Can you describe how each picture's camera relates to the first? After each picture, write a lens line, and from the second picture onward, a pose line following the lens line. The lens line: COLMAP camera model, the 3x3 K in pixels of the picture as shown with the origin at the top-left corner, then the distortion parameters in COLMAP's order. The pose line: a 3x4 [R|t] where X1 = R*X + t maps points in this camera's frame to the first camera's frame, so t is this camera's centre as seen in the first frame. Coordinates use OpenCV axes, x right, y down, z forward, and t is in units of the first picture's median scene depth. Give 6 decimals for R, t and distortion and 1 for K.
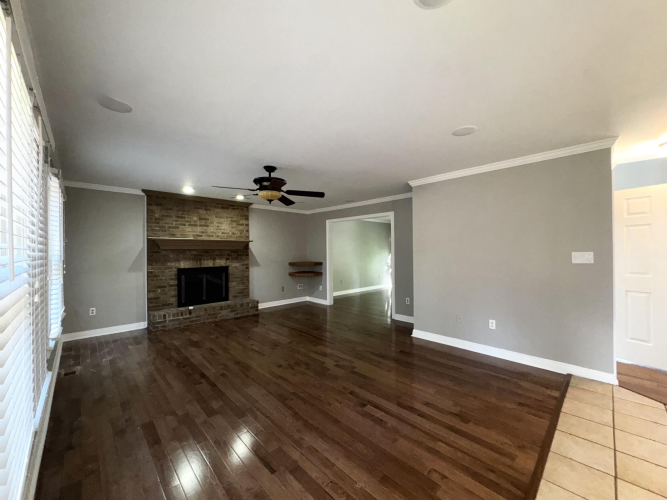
lens RADIAL K [[266.0, 0, 333.5], [0, 266.0, 250.0], [0, 0, 1]] dist [-0.001628, 0.000108]
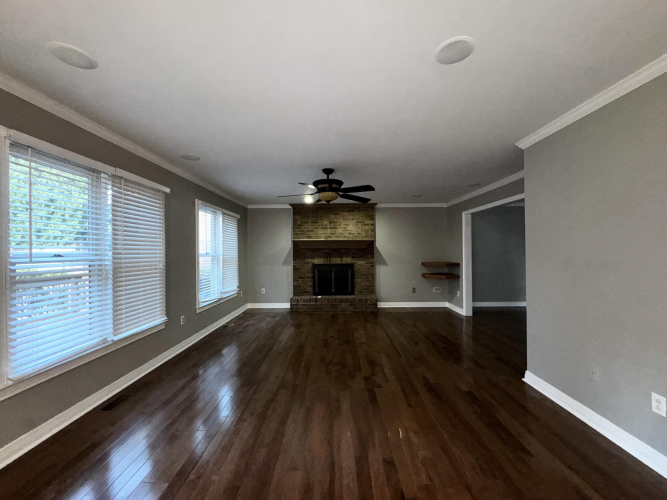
lens RADIAL K [[266.0, 0, 333.5], [0, 266.0, 250.0], [0, 0, 1]] dist [-0.001628, 0.000108]
pose [[0.717715, -0.002153, -0.696333, 0.333525], [0.004656, 0.999988, 0.001706, 0.002587], [0.696321, -0.004467, 0.717717, 0.172574]]
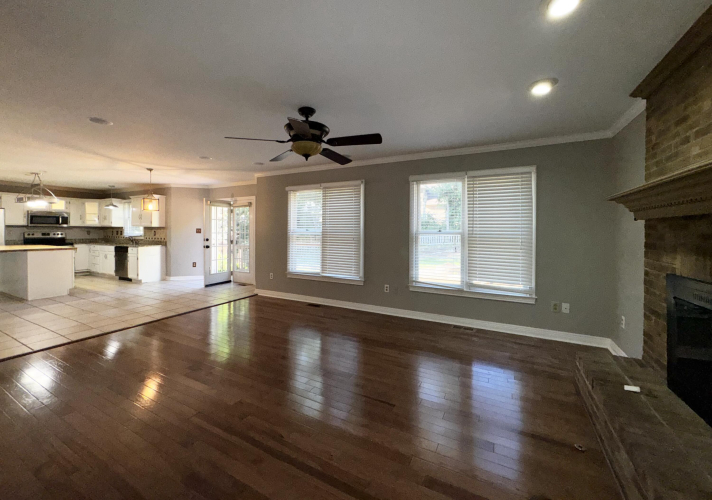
lens RADIAL K [[289.4, 0, 353.7], [0, 289.4, 233.6], [0, 0, 1]] dist [0.000765, 0.000105]
pose [[-0.951439, 0.004580, -0.307804, -0.076329], [0.001683, 0.999952, 0.009677, 0.012717], [0.307833, 0.008689, -0.951401, 1.186699]]
